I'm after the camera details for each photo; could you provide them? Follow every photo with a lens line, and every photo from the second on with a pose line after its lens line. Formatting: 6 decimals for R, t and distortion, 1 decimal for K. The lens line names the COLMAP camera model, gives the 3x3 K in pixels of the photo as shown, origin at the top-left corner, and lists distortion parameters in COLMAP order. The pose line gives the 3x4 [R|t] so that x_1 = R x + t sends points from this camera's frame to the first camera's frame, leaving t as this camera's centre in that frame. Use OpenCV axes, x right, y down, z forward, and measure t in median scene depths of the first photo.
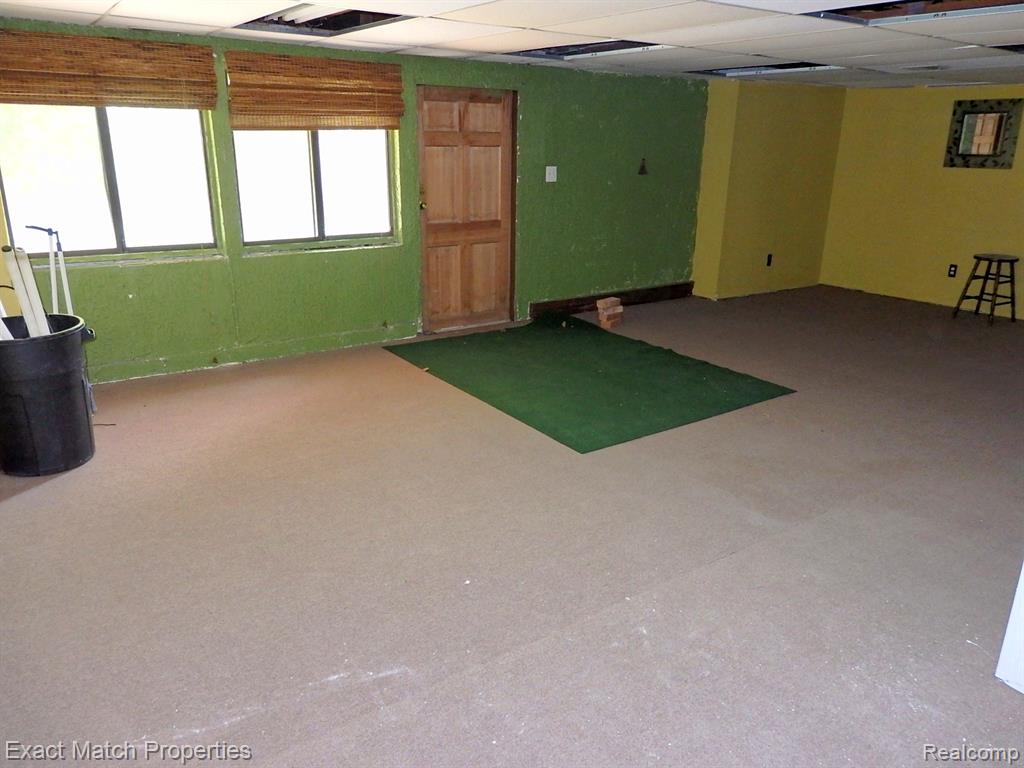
lens RADIAL K [[759.4, 0, 512.0], [0, 759.4, 384.0], [0, 0, 1]] dist [0.000706, 0.004140]
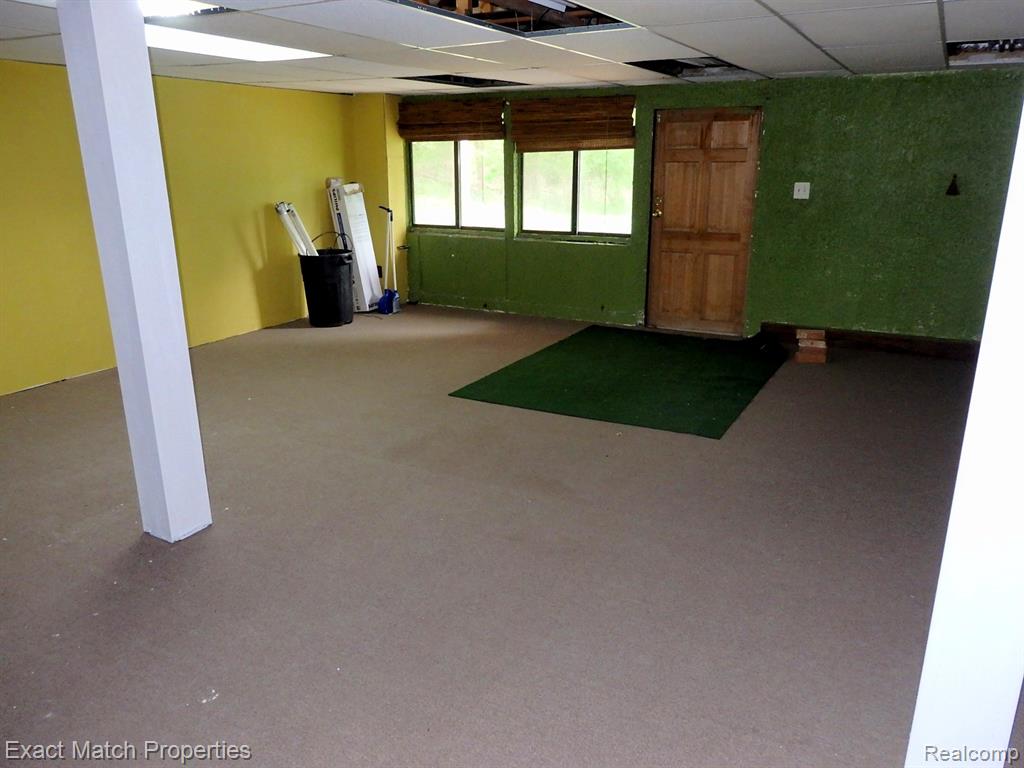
lens RADIAL K [[759.4, 0, 512.0], [0, 759.4, 384.0], [0, 0, 1]] dist [0.000706, 0.004140]
pose [[0.429126, 0.244767, -0.869448, 0.839330], [-0.265140, 0.954313, 0.137796, -0.089375], [0.863453, 0.171394, 0.474418, 0.309989]]
